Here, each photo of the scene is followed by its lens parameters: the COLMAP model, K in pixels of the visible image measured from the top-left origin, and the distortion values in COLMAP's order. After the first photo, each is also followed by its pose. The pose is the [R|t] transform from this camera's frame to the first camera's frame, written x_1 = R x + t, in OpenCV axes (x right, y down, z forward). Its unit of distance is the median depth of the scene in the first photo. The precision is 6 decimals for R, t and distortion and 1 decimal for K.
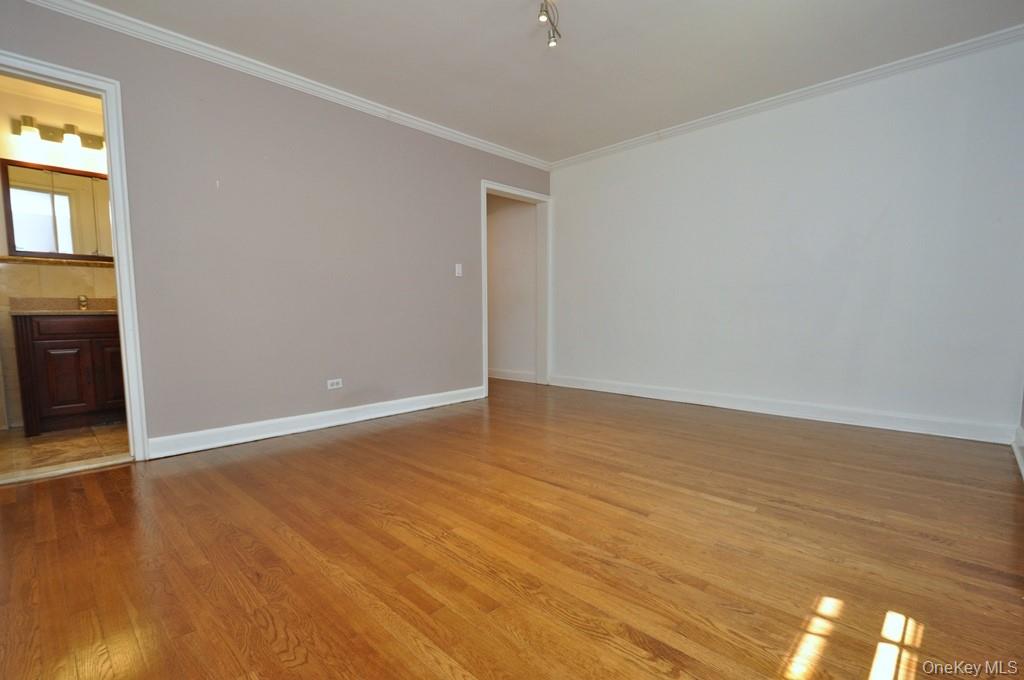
lens RADIAL K [[467.5, 0, 508.4], [0, 467.5, 356.3], [0, 0, 1]] dist [0.000322, -0.000435]
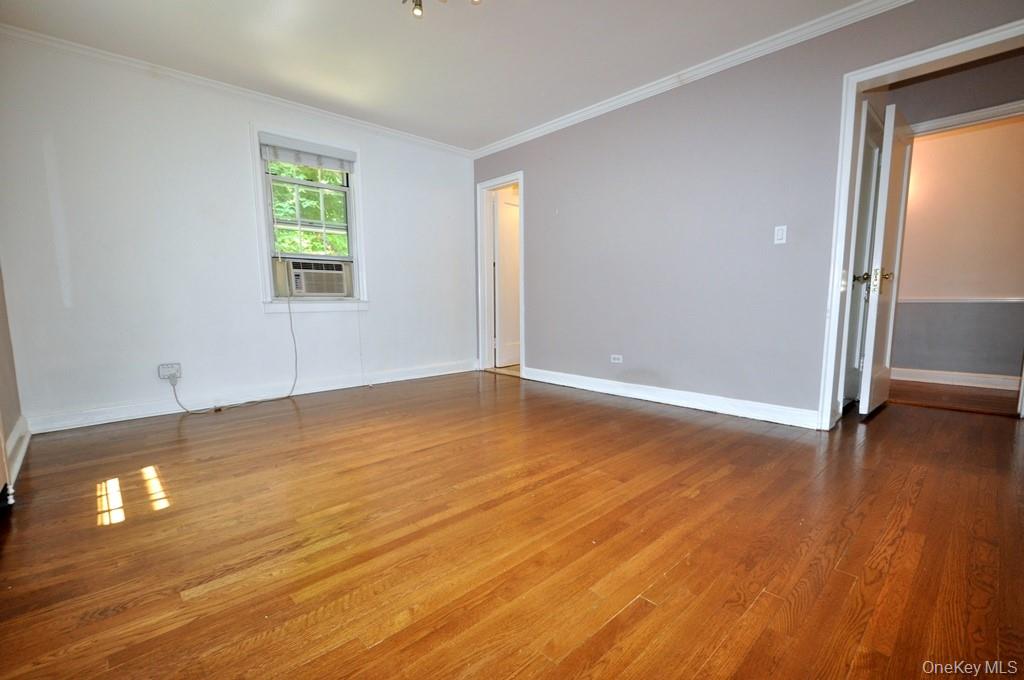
lens RADIAL K [[449.9, 0, 506.3], [0, 449.9, 349.7], [0, 0, 1]] dist [0.001896, -0.000841]
pose [[-0.045608, 0.120368, -0.991681, 1.308206], [-0.084834, 0.988661, 0.123903, -0.137327], [0.995351, 0.089779, -0.034880, 1.376425]]
